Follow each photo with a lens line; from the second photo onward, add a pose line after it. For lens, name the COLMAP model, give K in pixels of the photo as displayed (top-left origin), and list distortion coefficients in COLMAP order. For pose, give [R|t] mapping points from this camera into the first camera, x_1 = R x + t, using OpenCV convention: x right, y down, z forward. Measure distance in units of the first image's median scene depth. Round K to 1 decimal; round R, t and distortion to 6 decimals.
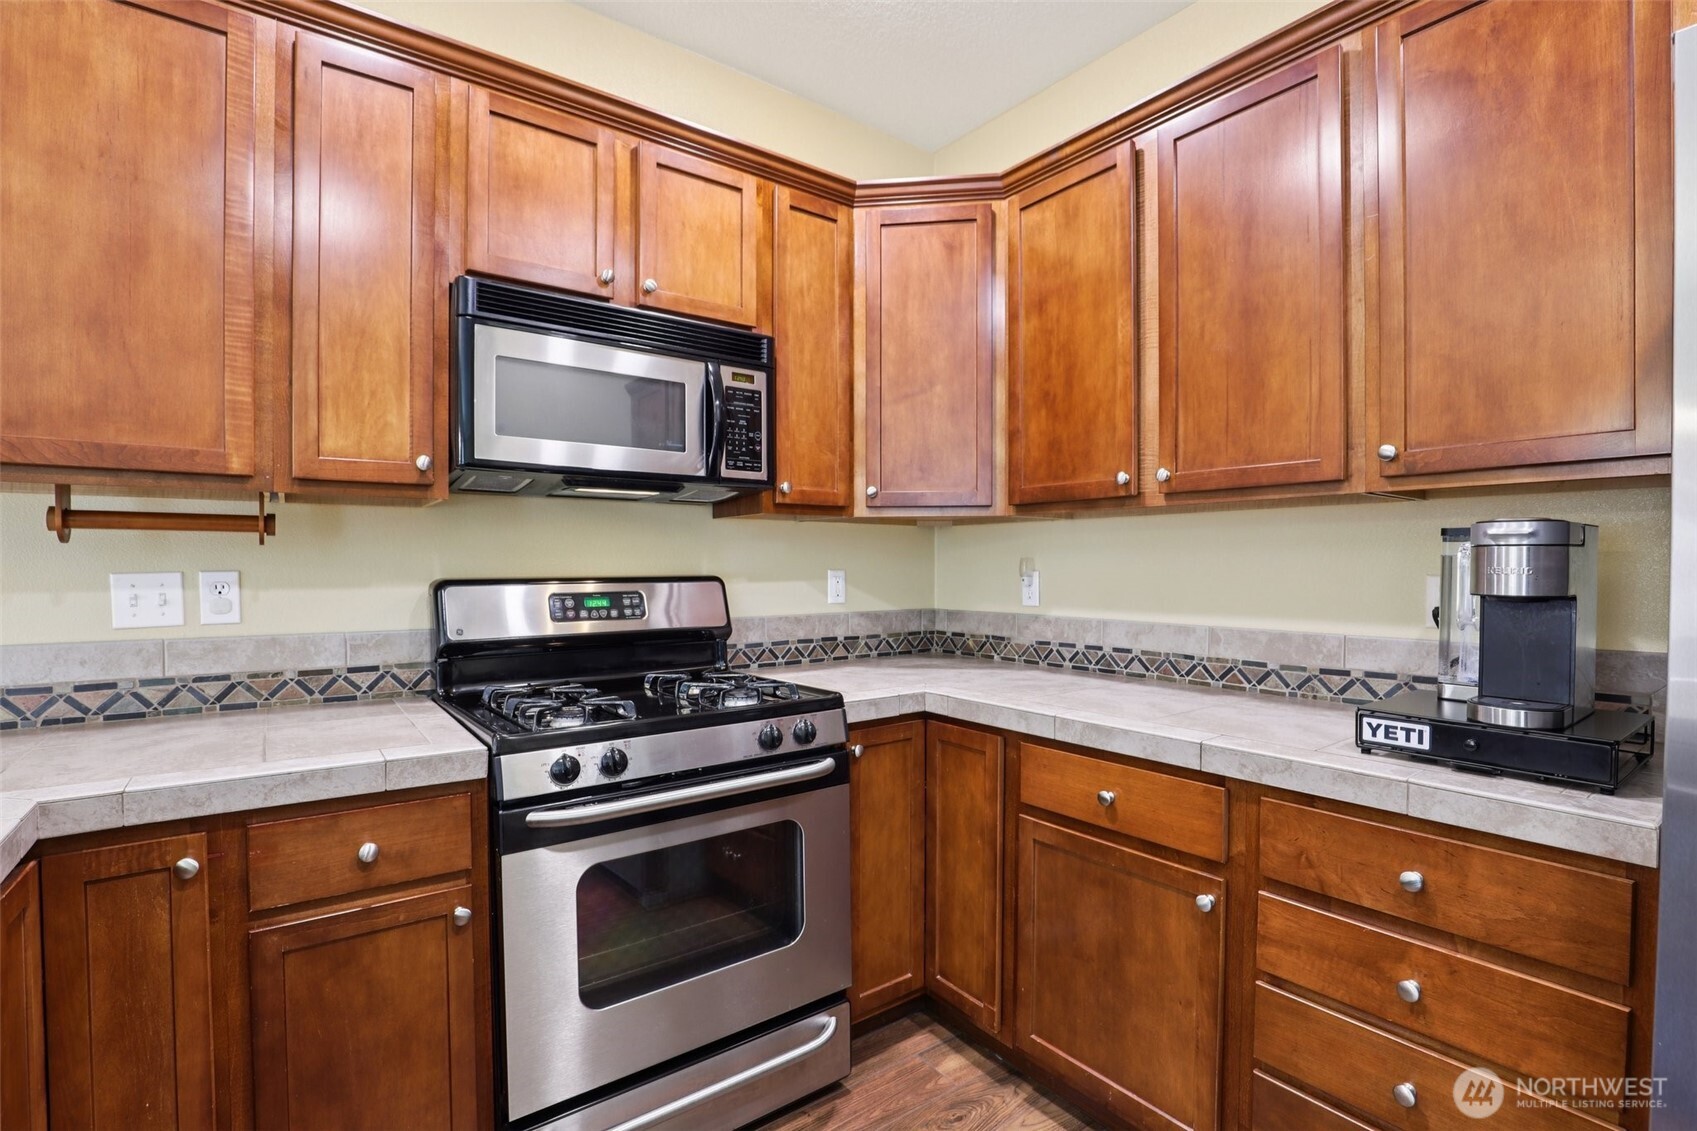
lens RADIAL K [[780.3, 0, 849.9], [0, 780.3, 577.2], [0, 0, 1]] dist [-0.036462, 0.006699]
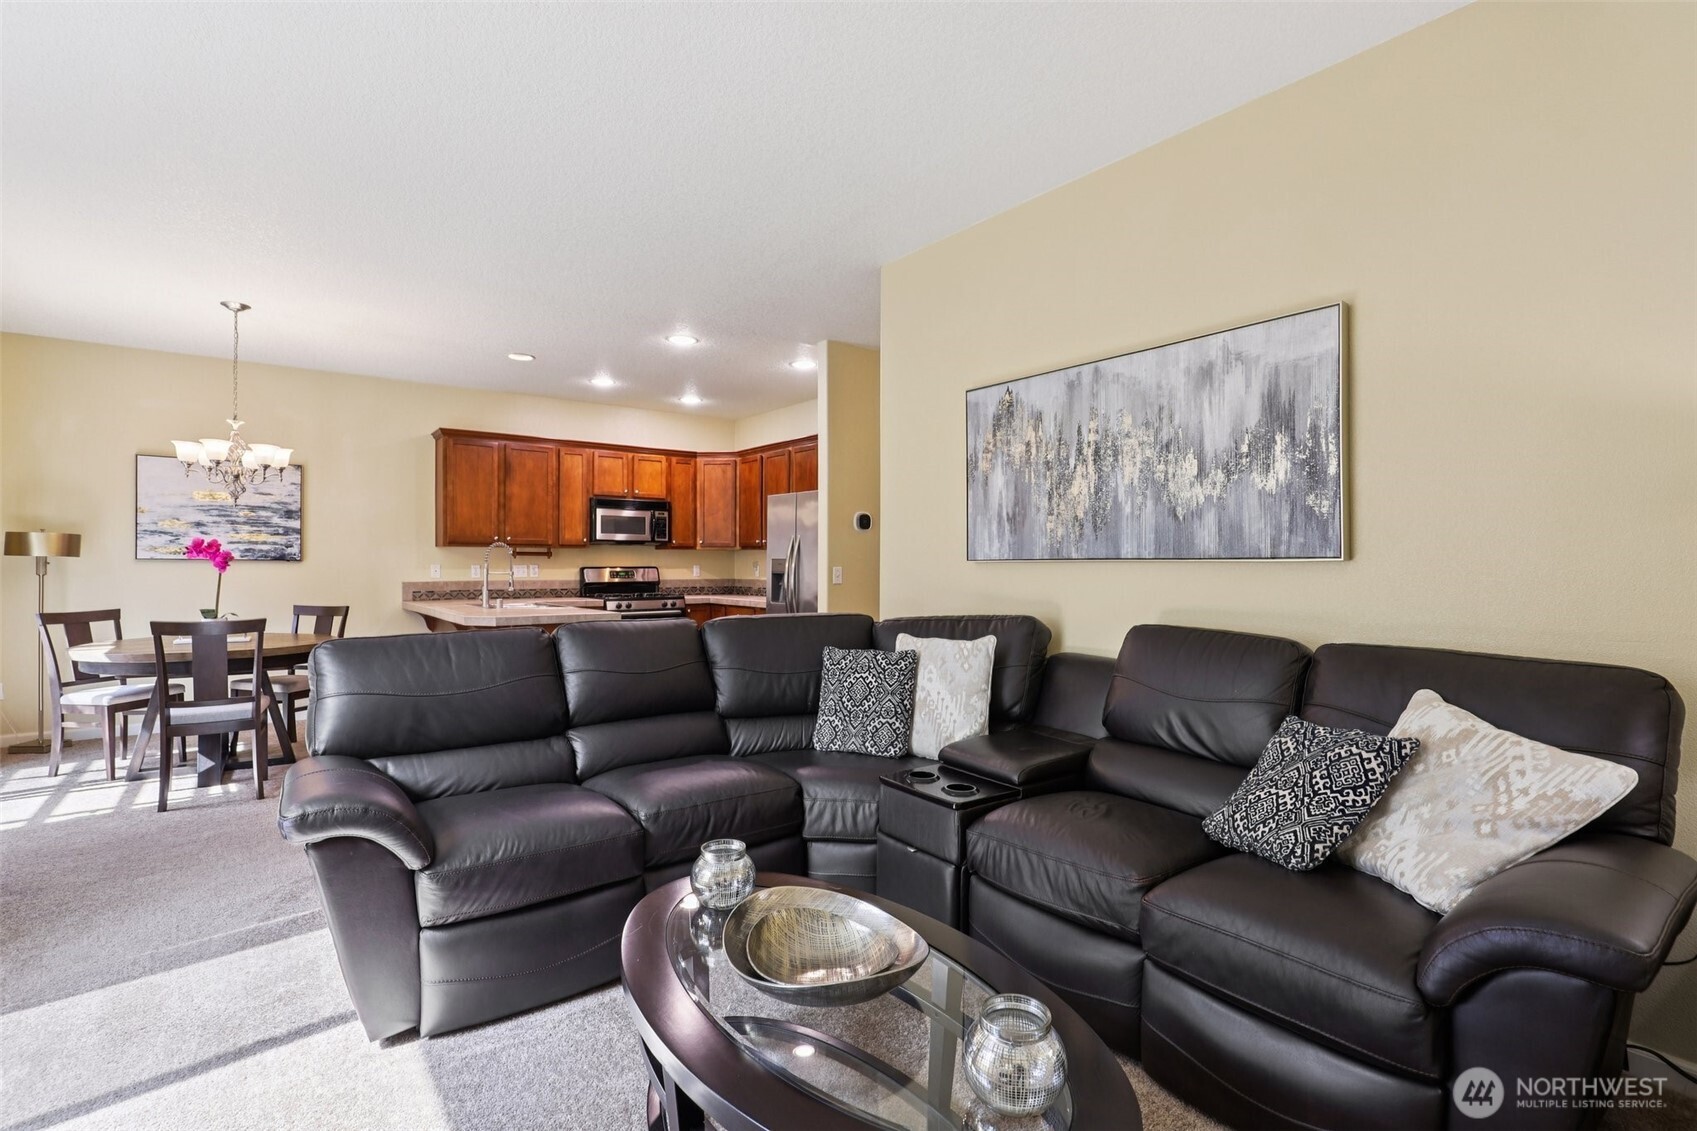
lens RADIAL K [[793.2, 0, 844.7], [0, 793.2, 572.2], [0, 0, 1]] dist [-0.035310, 0.006827]
pose [[0.999965, 0.002949, 0.007891, 0.734155], [-0.002907, 0.999982, -0.005290, 0.044023], [-0.007907, 0.005267, 0.999955, -2.889058]]
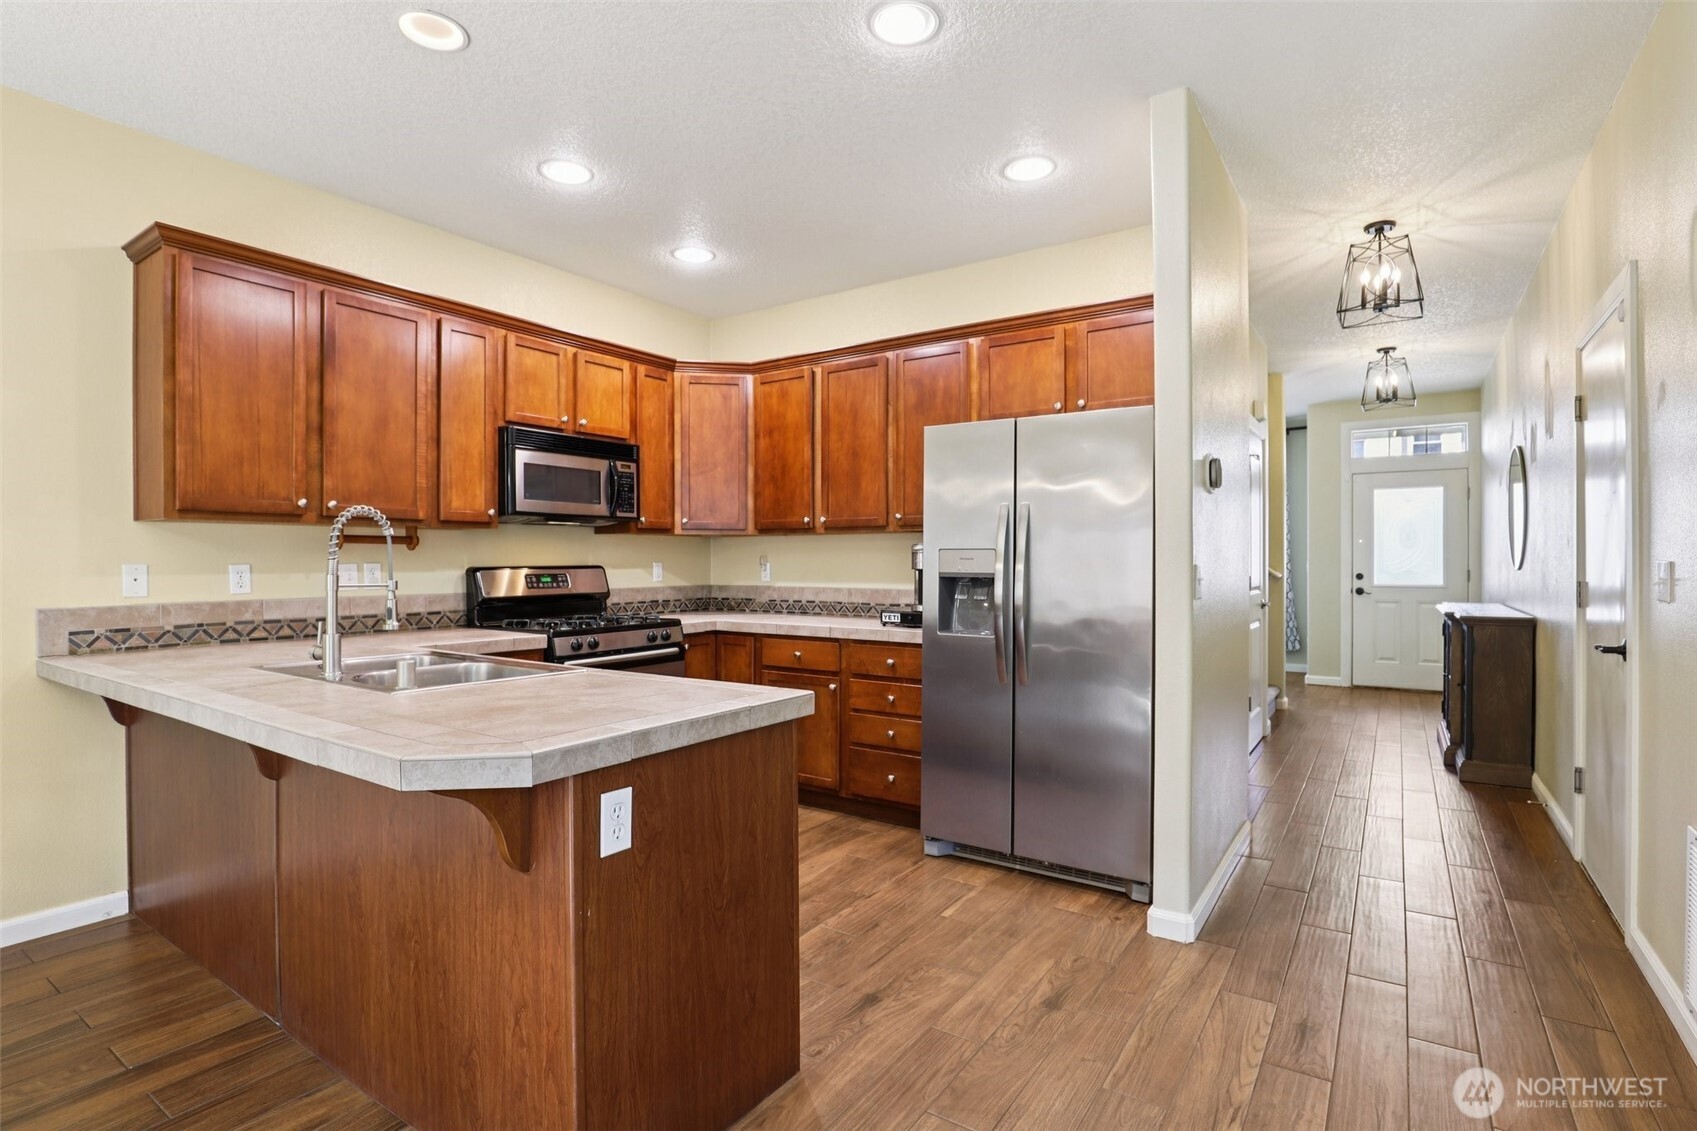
lens RADIAL K [[819.6, 0, 847.3], [0, 819.6, 566.0], [0, 0, 1]] dist [-0.029340, 0.000296]
pose [[0.946054, -0.004111, 0.323983, -0.287187], [0.006547, 0.999958, -0.006429, 0.018499], [-0.323943, 0.008204, 0.946041, -1.208581]]
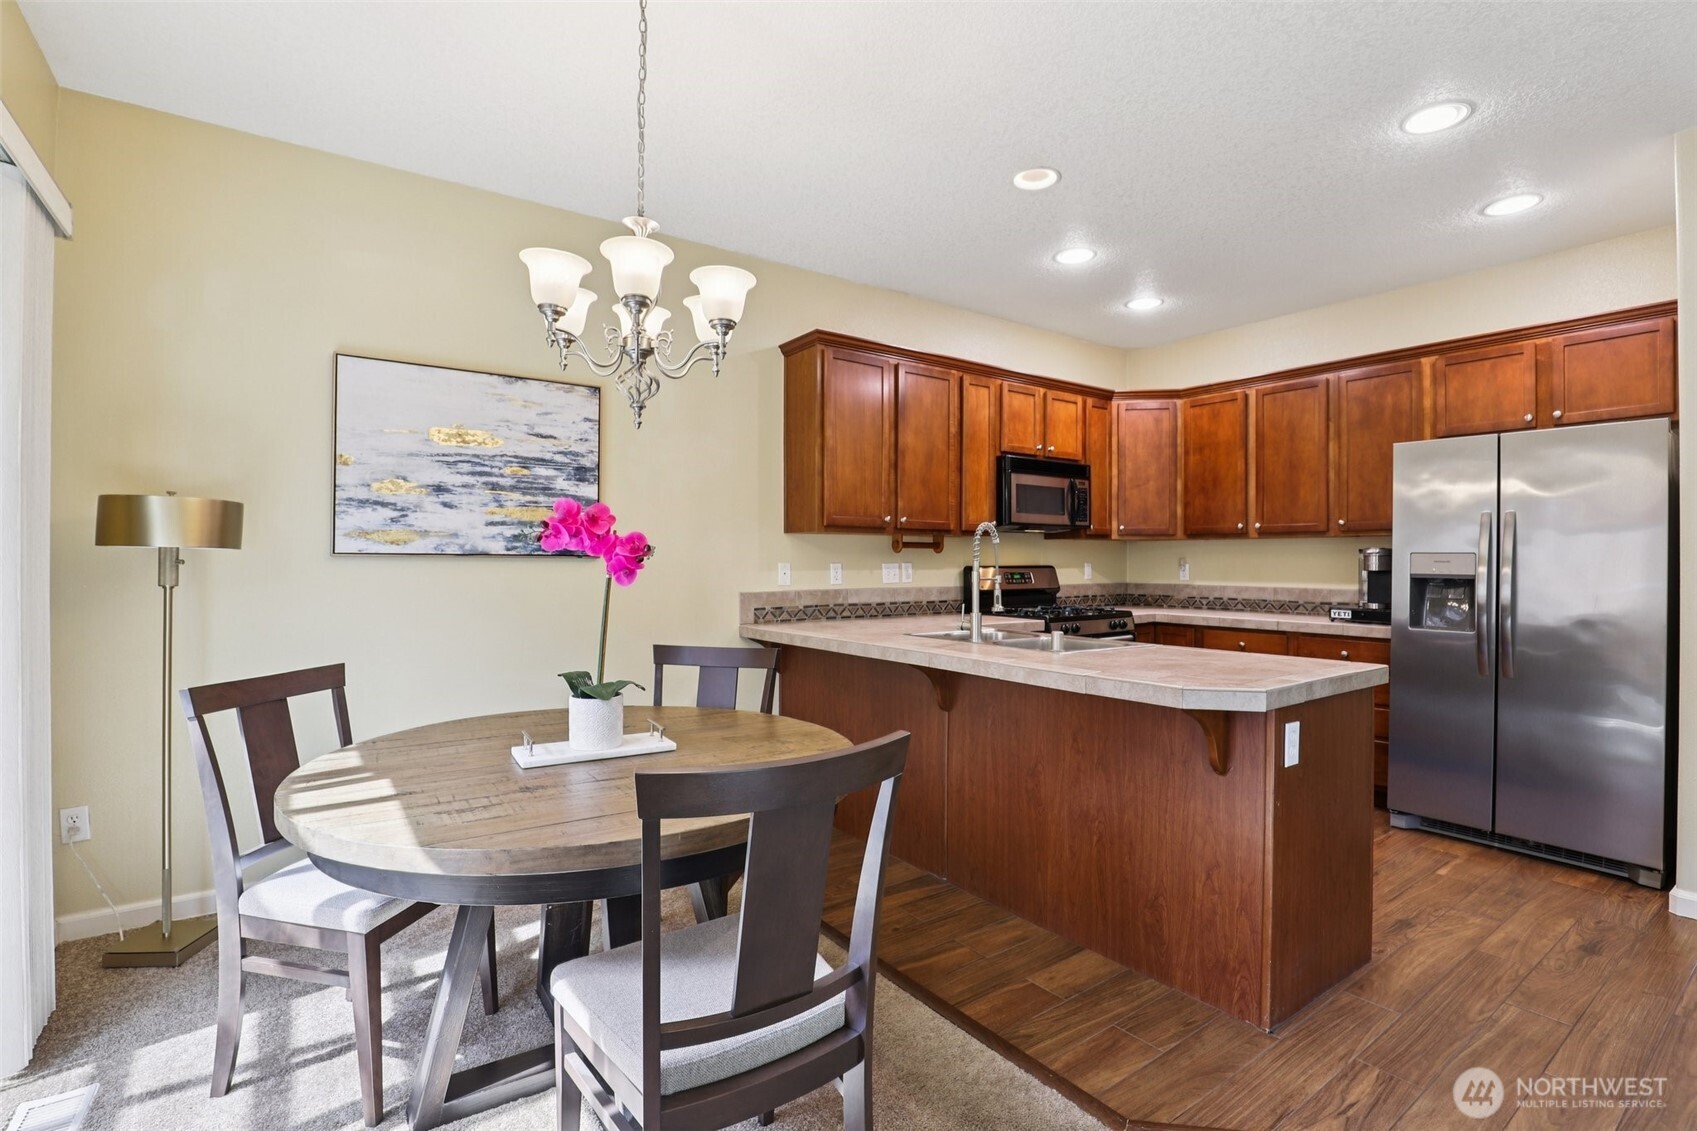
lens RADIAL K [[784.2, 0, 843.9], [0, 784.2, 564.8], [0, 0, 1]] dist [-0.037066, 0.006967]
pose [[0.999716, 0.002480, -0.023709, -0.836919], [-0.002673, 0.999963, -0.008130, 0.018956], [0.023688, 0.008192, 0.999686, -1.480587]]
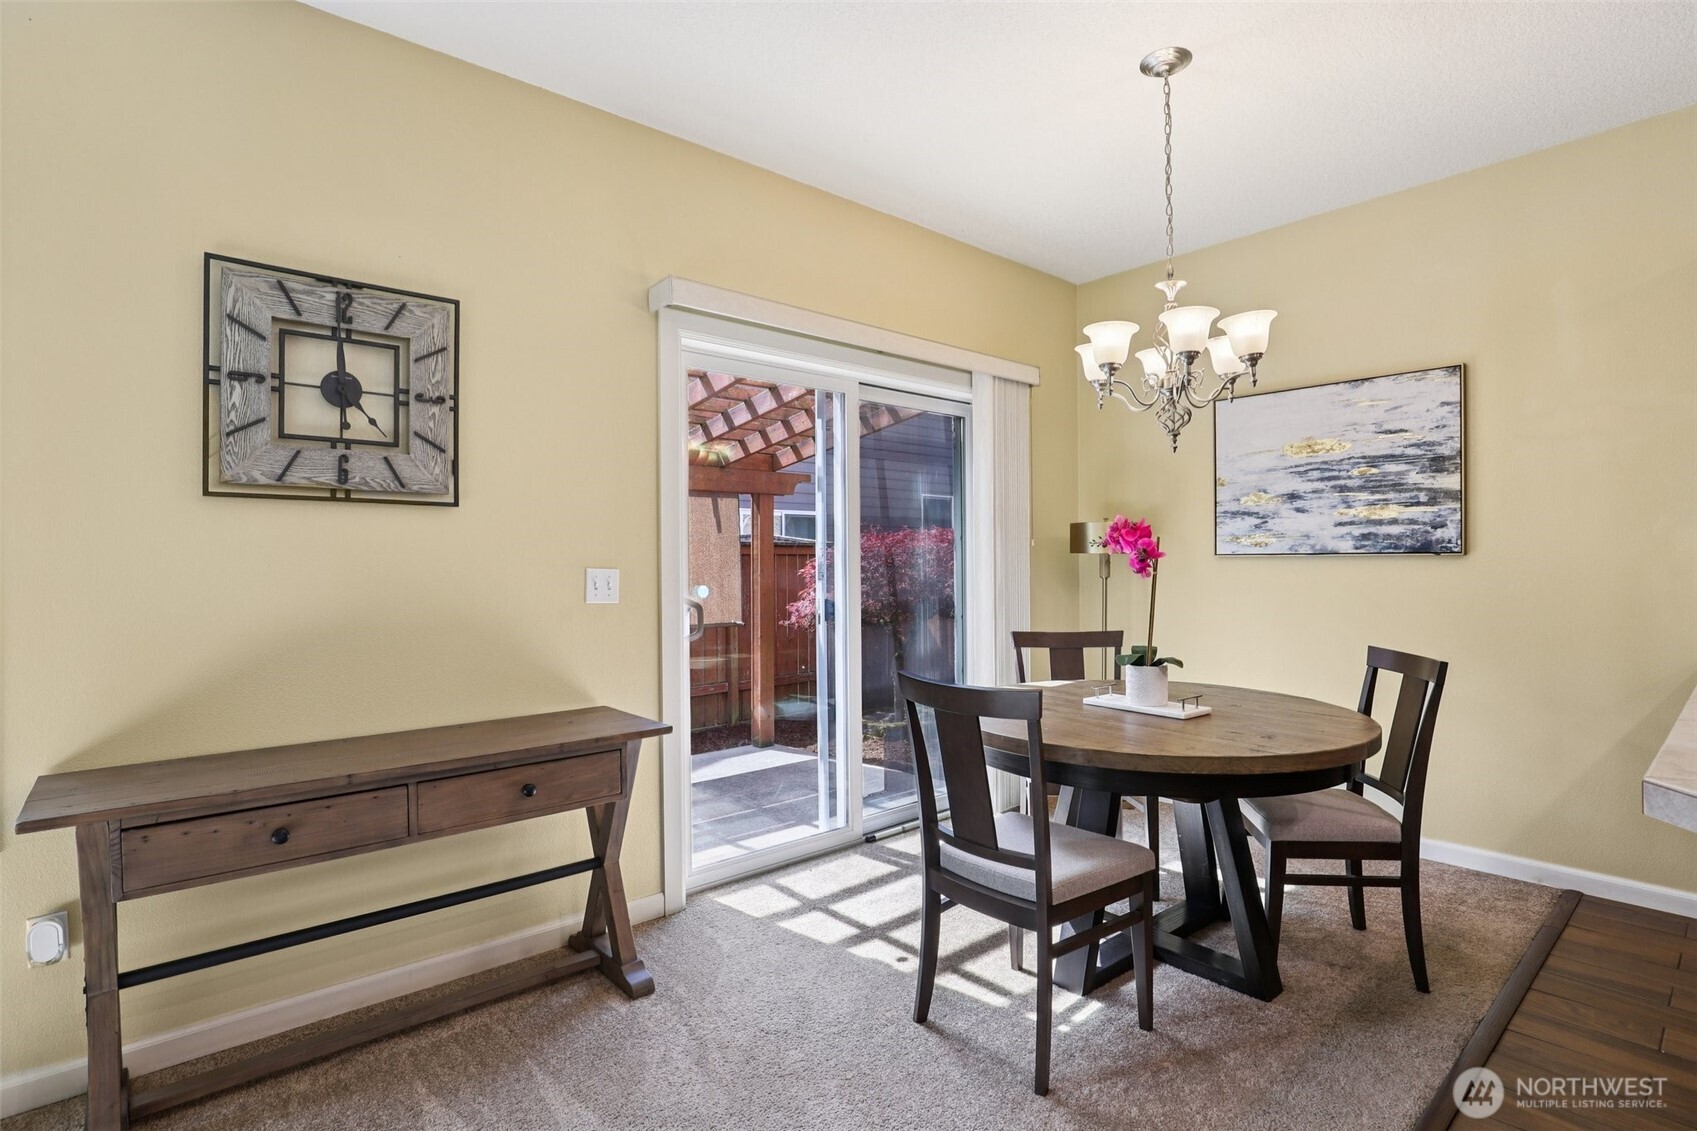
lens RADIAL K [[819.6, 0, 847.3], [0, 819.6, 566.0], [0, 0, 1]] dist [-0.029340, 0.000296]
pose [[0.066545, 0.003095, -0.997779, 0.119362], [-0.004071, 0.999988, 0.002830, 0.013945], [0.997775, 0.003874, 0.066557, -1.078347]]
